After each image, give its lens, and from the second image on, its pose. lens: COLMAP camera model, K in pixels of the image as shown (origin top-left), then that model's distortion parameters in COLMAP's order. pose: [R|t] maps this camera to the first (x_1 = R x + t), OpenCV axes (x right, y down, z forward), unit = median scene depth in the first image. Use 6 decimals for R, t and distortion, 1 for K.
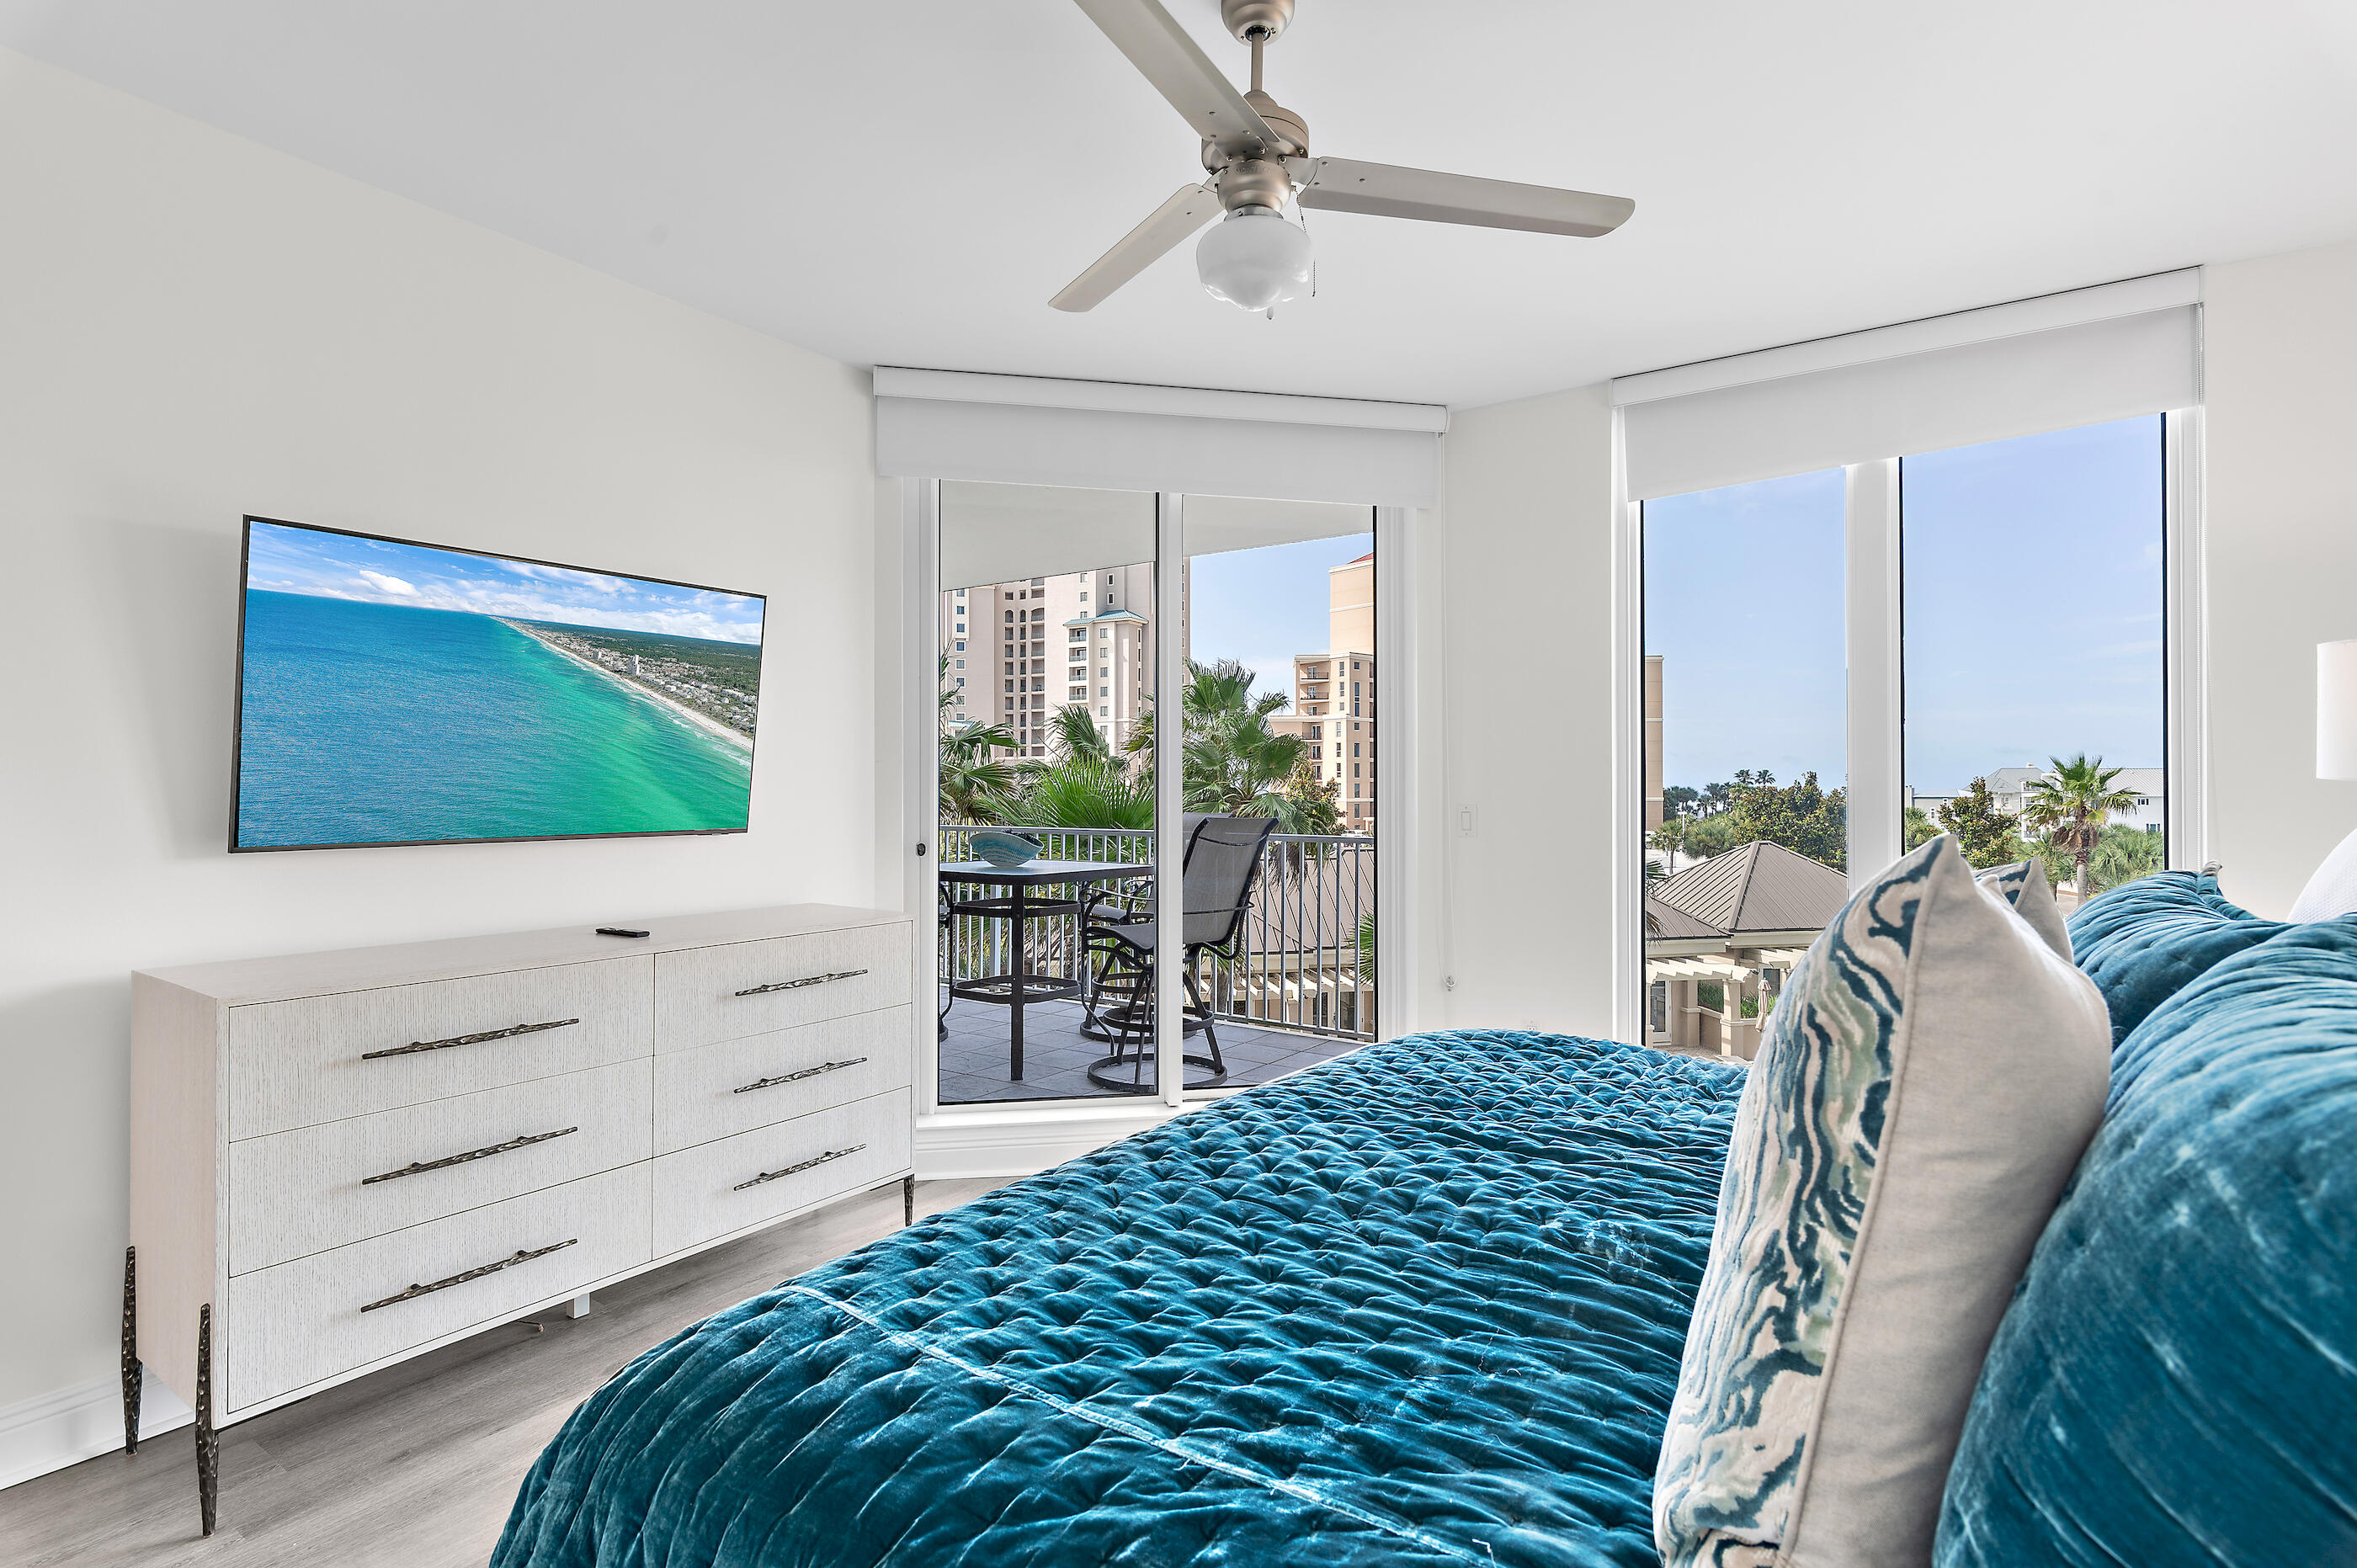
lens RADIAL K [[1157.7, 0, 1191.0], [0, 1157.7, 757.6], [0, 0, 1]] dist [0.004499, -0.001643]
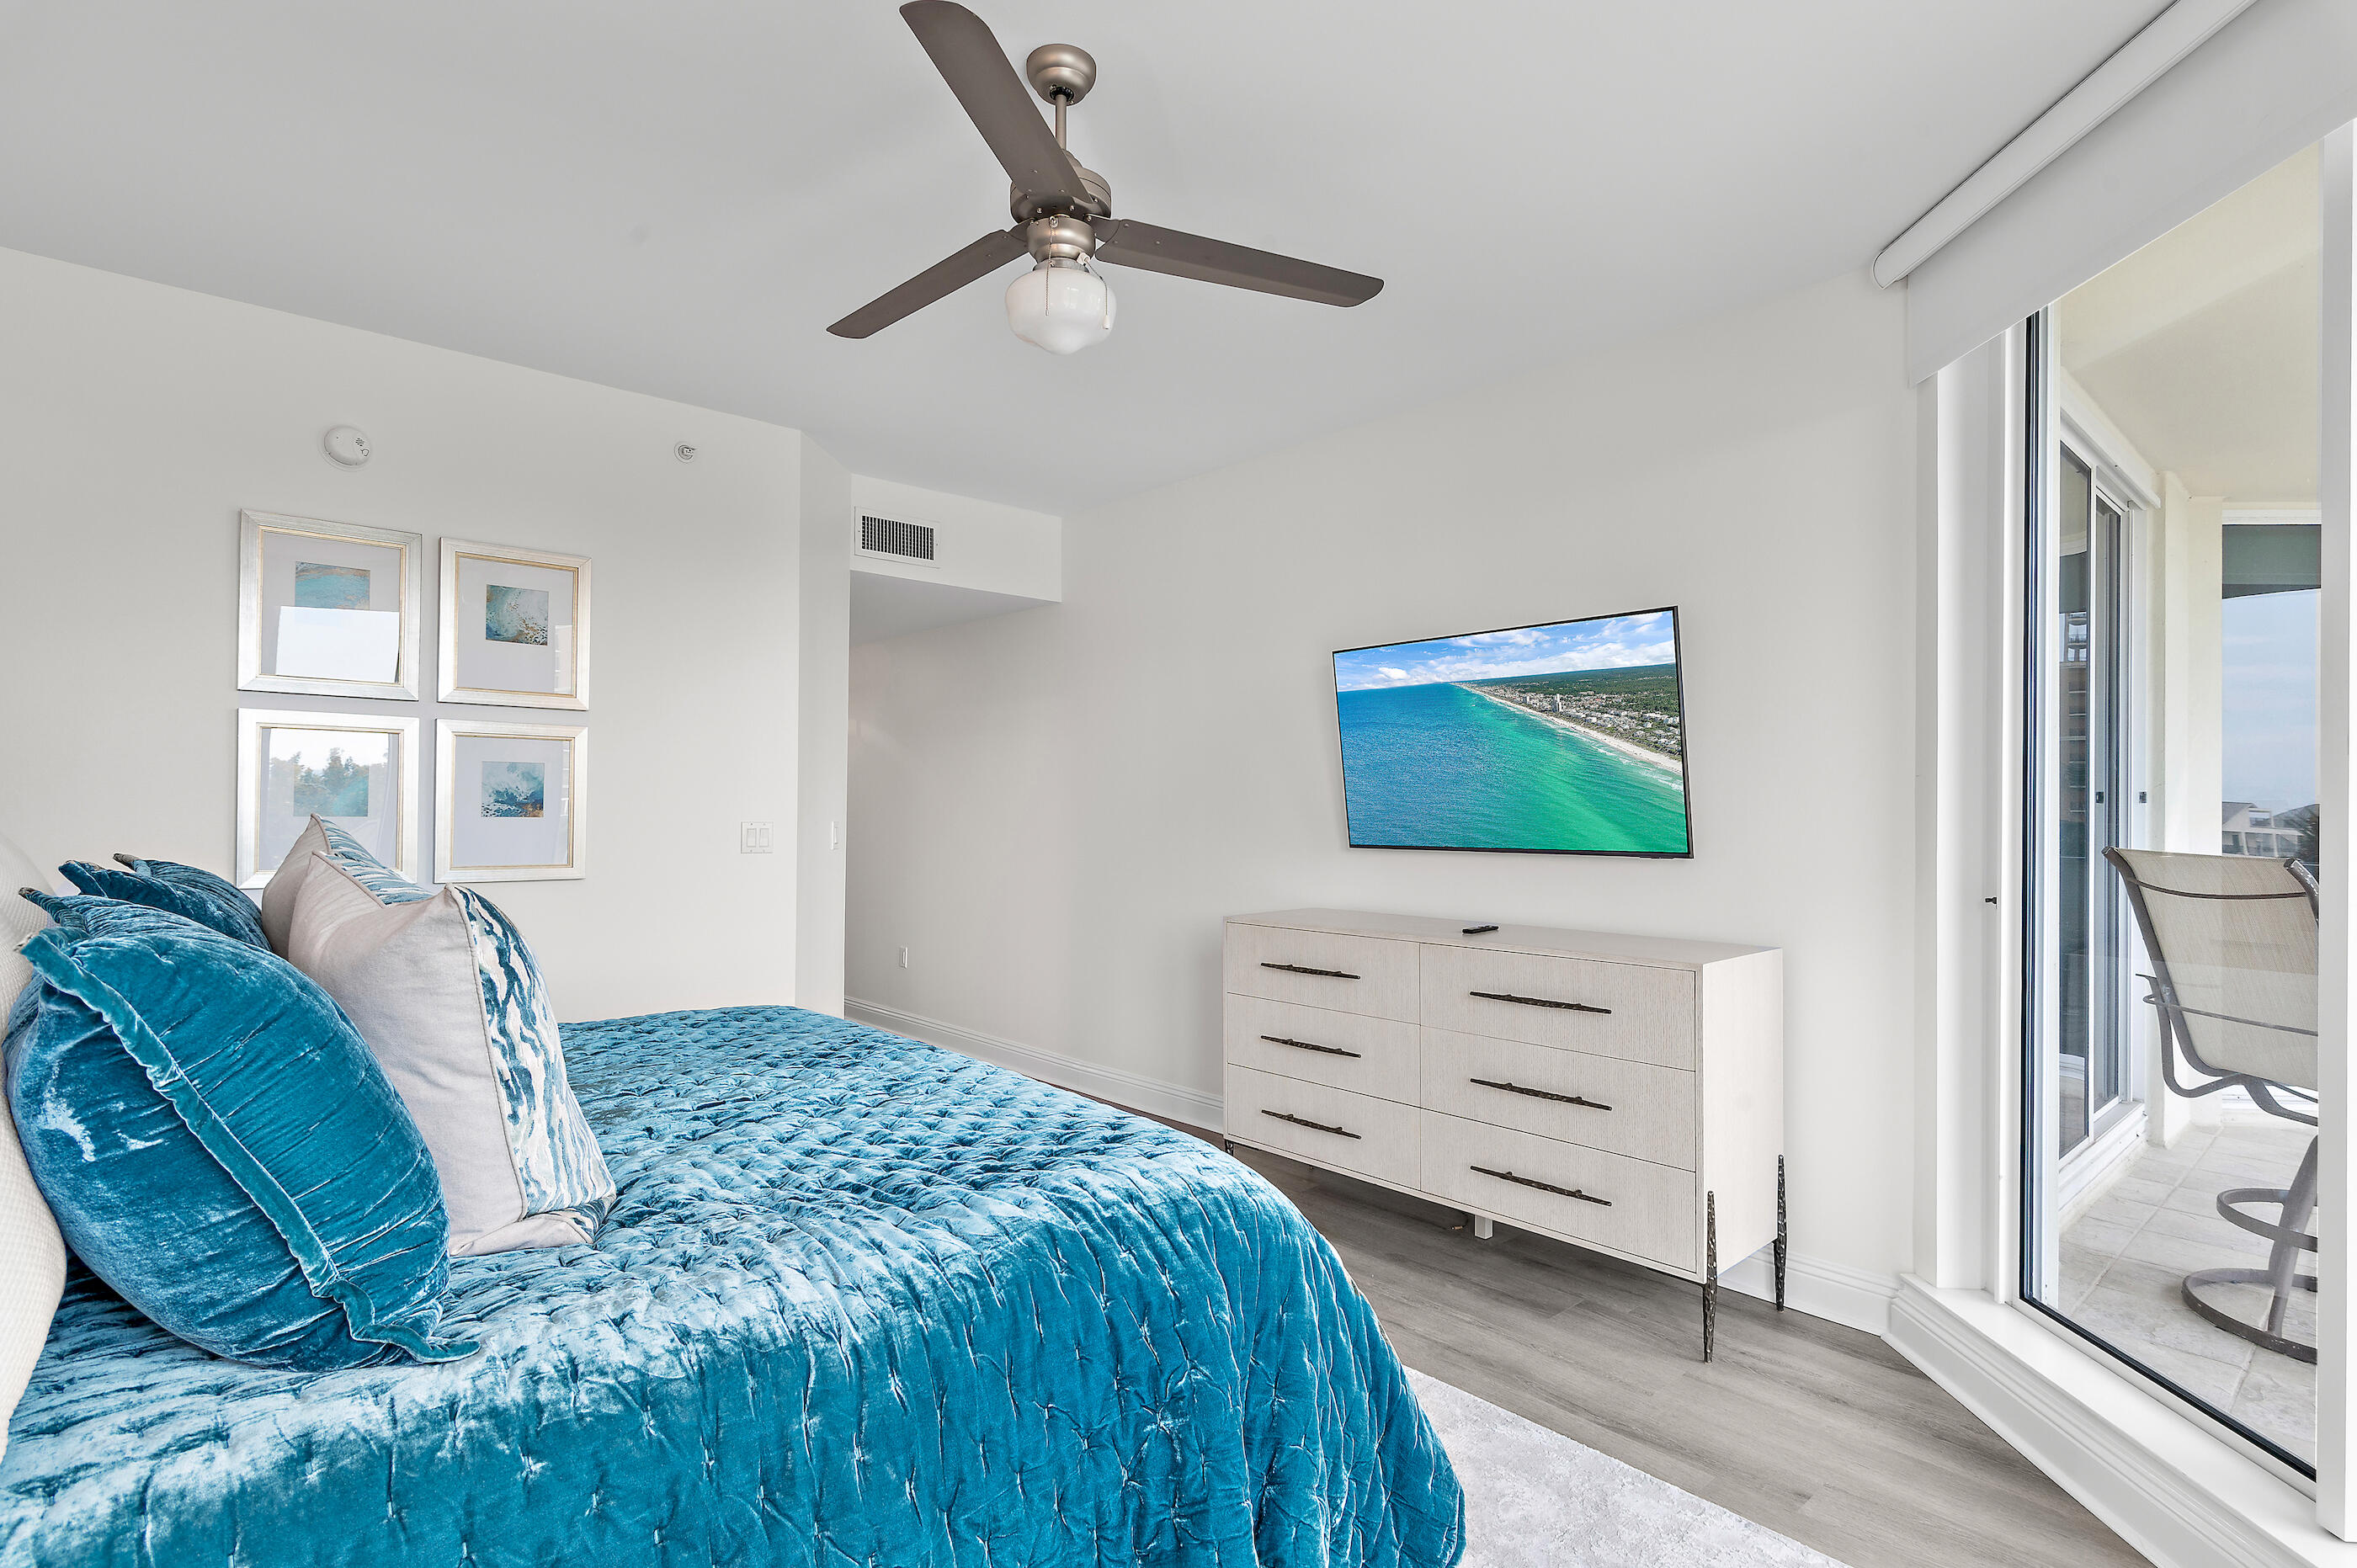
lens RADIAL K [[1157.7, 0, 1178.3], [0, 1157.7, 806.6], [0, 0, 1]] dist [0.004499, -0.001643]
pose [[-0.228647, 0.002449, -0.973506, 0.706063], [0.014867, 0.999889, -0.000976, 0.016419], [0.973396, -0.014696, -0.228659, 0.908853]]
